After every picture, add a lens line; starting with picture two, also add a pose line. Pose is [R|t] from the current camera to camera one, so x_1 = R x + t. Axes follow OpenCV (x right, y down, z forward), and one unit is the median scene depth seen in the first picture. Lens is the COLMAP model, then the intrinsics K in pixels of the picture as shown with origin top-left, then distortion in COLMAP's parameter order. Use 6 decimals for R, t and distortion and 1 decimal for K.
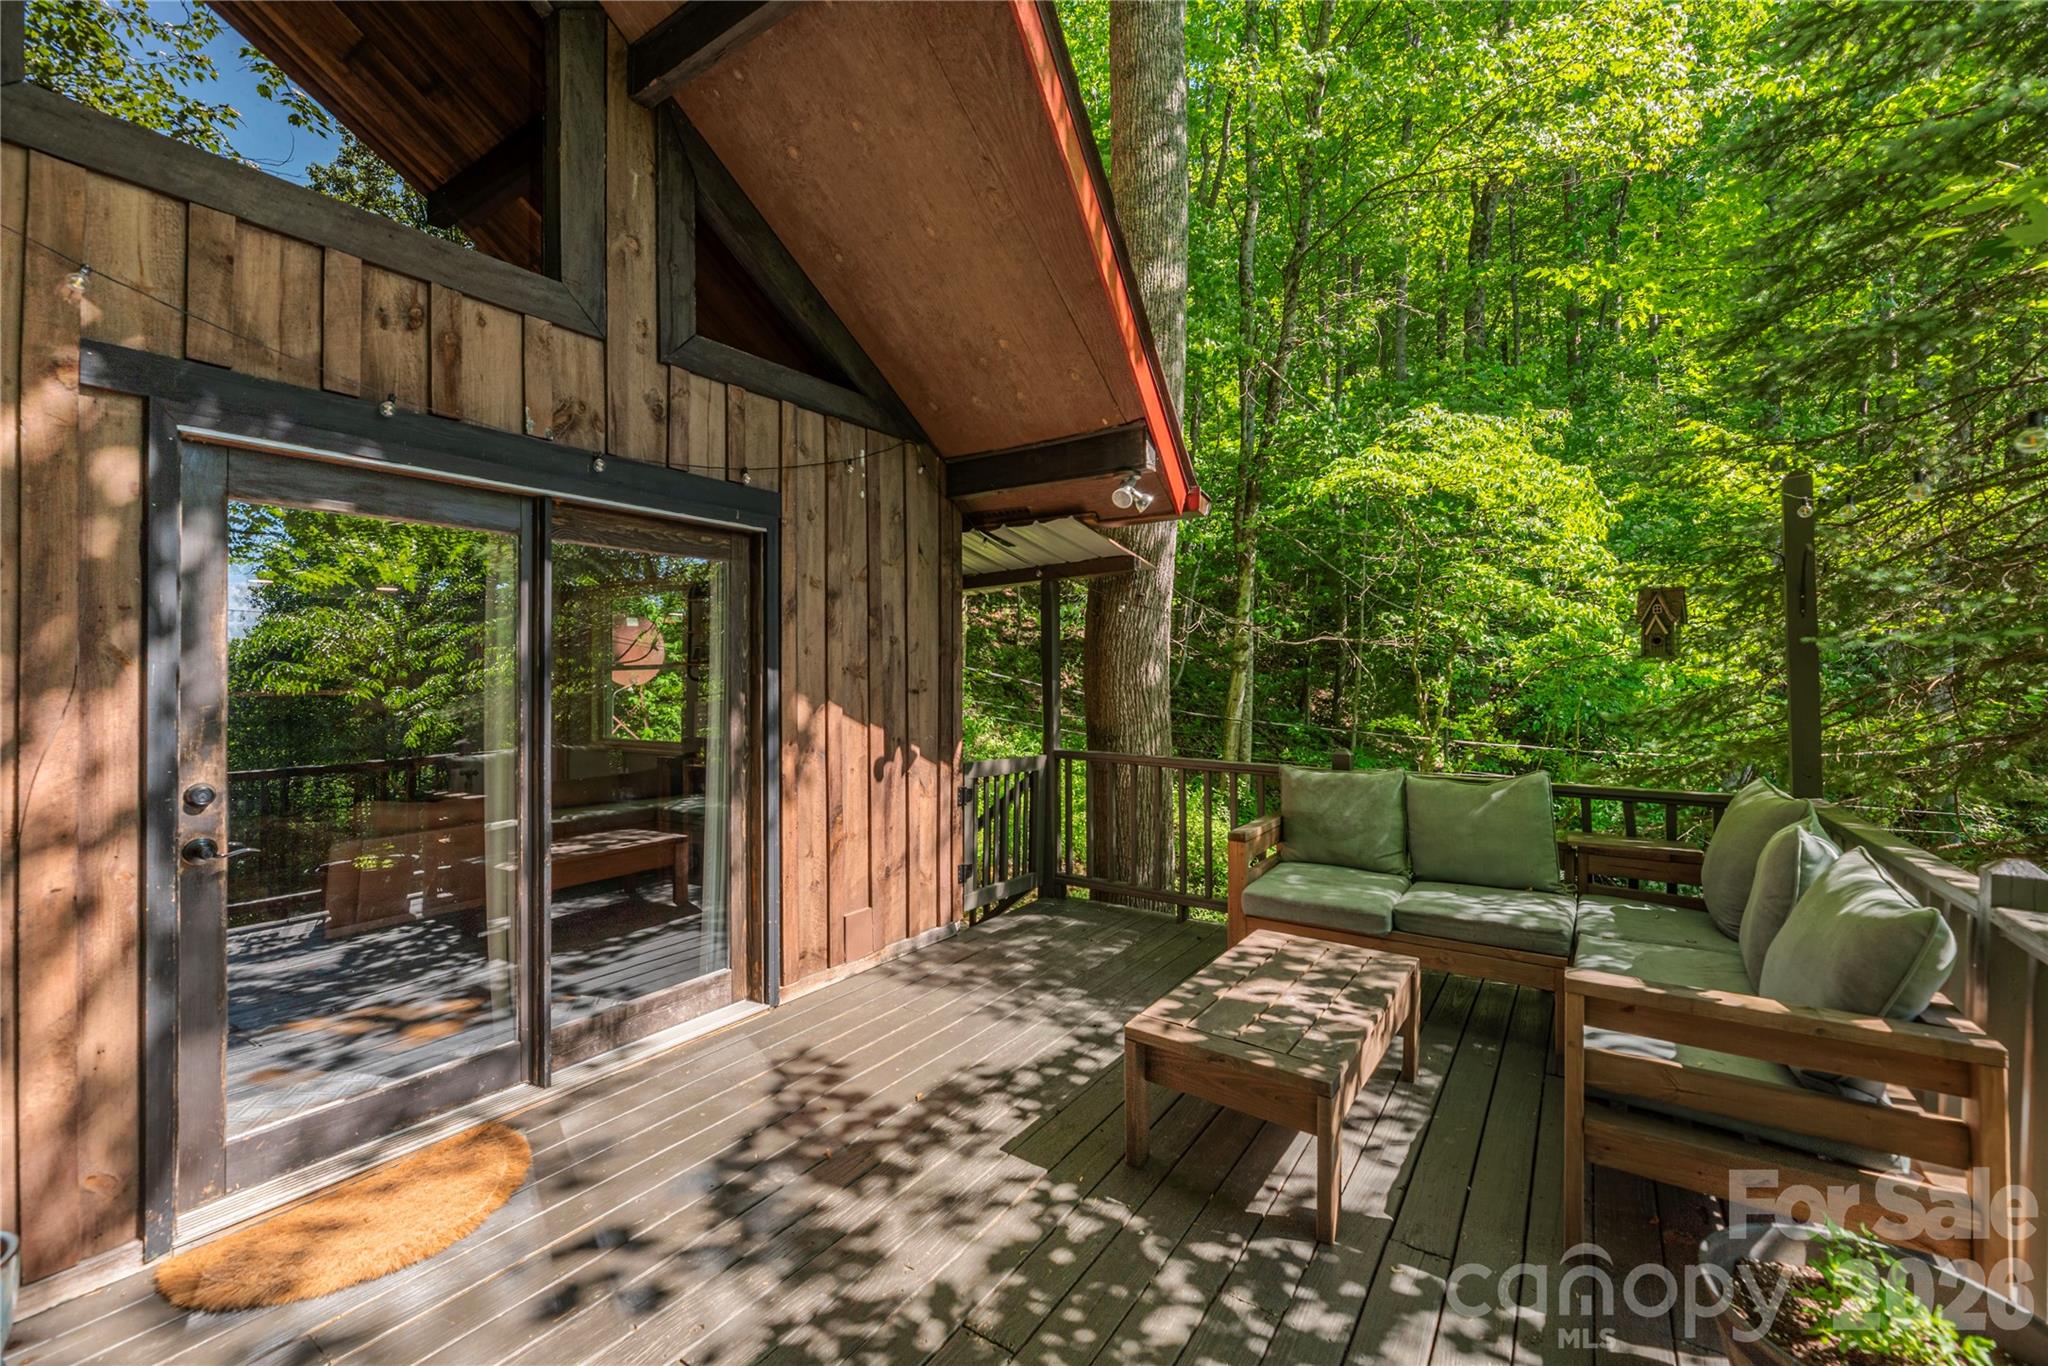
lens RADIAL K [[831.6, 0, 1024.0], [0, 831.6, 683.0], [0, 0, 1]] dist [-0.002060, -0.000173]
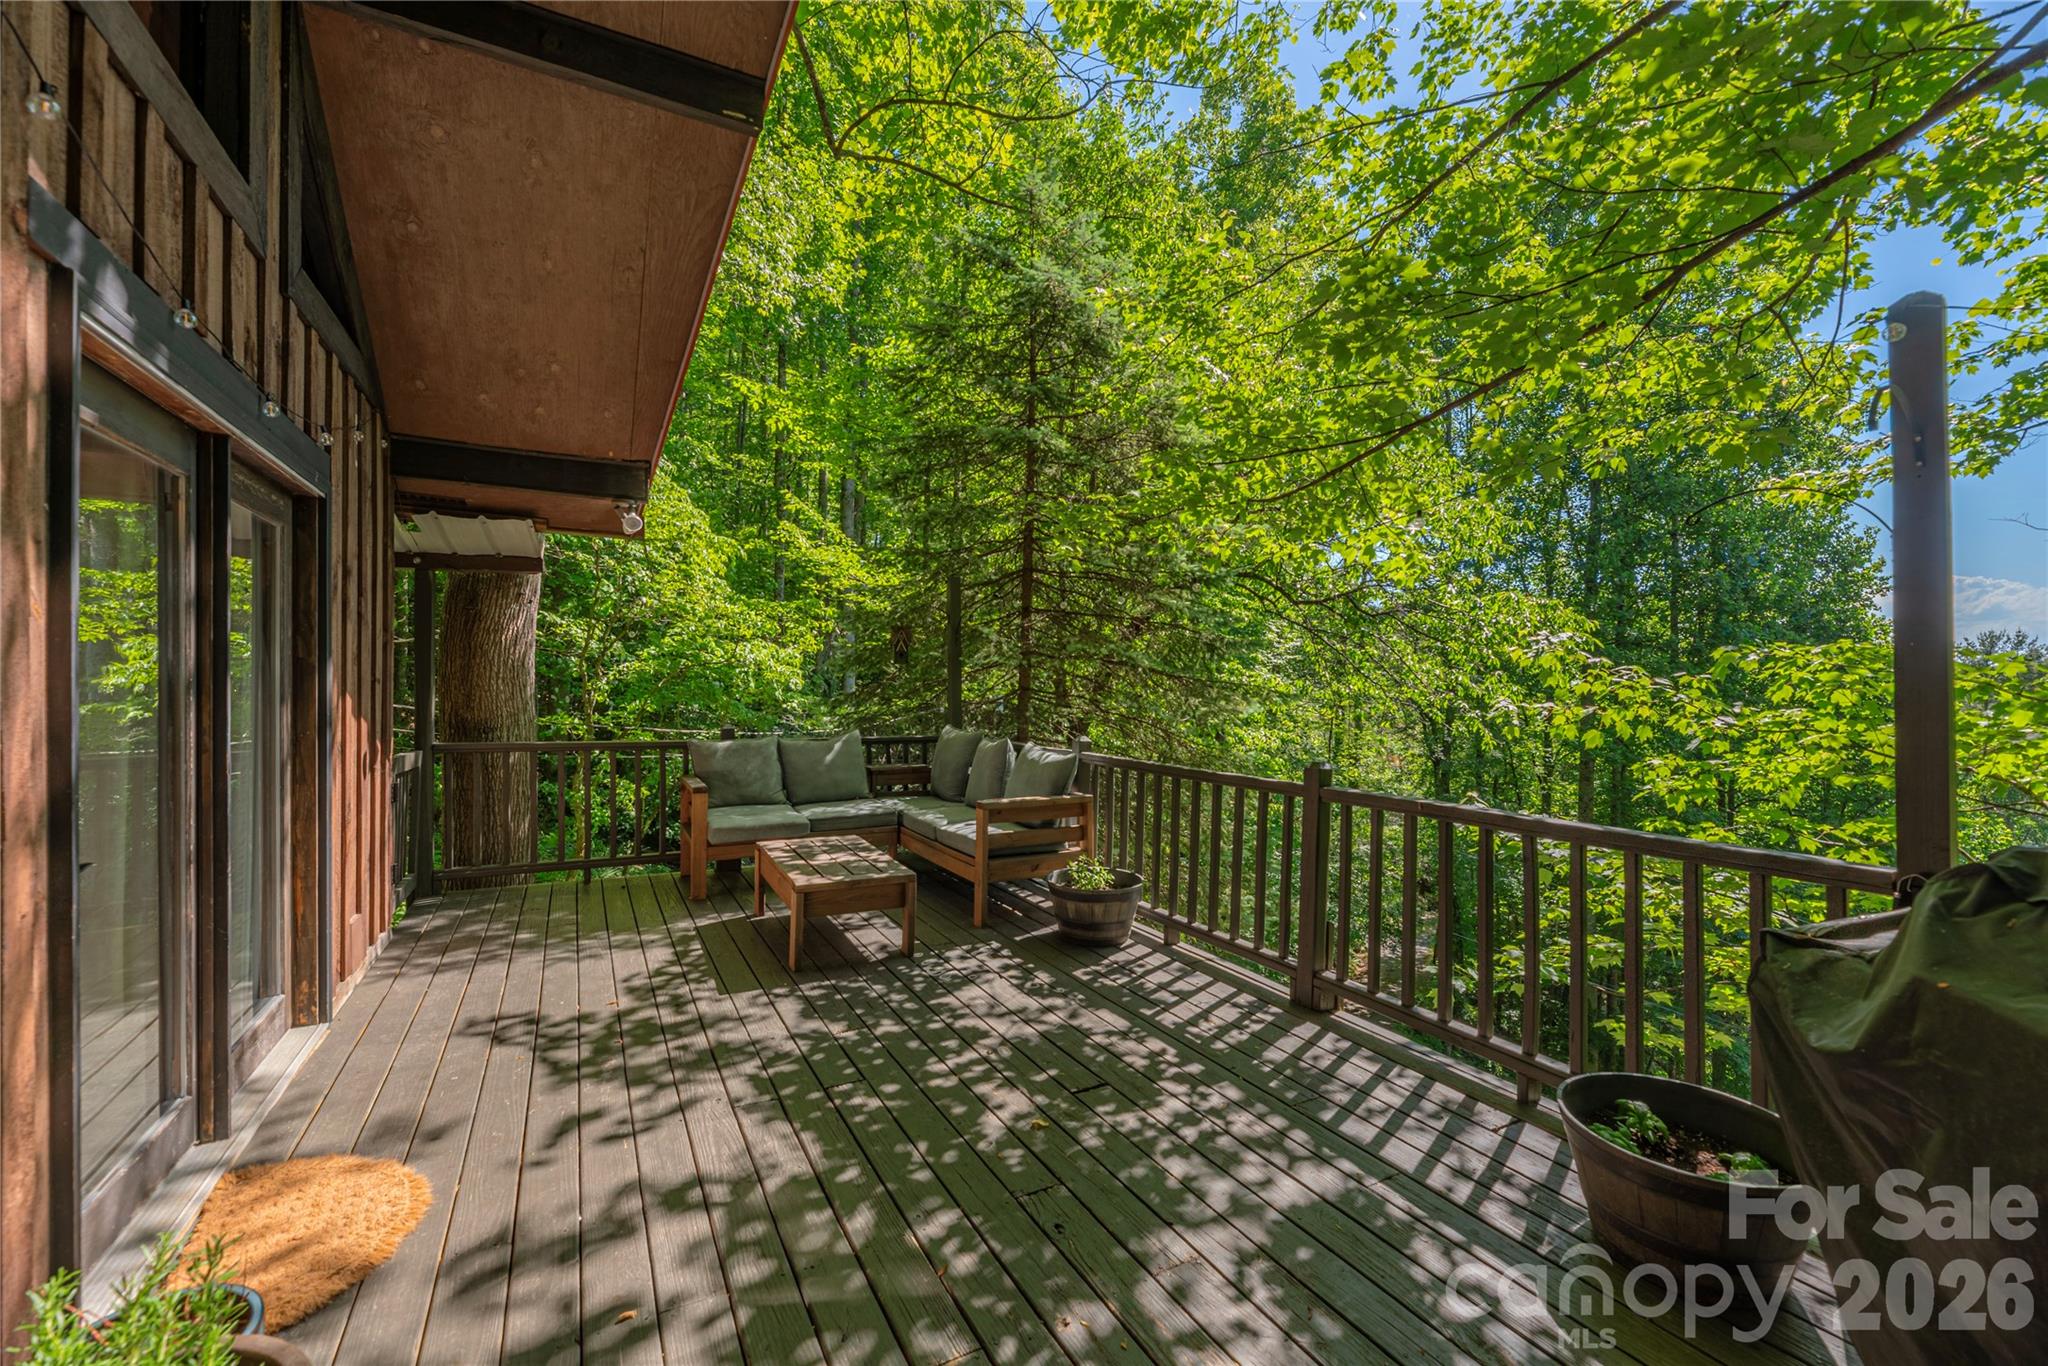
lens RADIAL K [[831.6, 0, 1024.0], [0, 831.6, 683.0], [0, 0, 1]] dist [-0.002060, -0.000173]
pose [[0.445616, 0.008726, 0.895182, -0.922605], [0.005781, 0.999904, -0.012624, 0.044215], [-0.895205, 0.010800, 0.445523, -0.080448]]
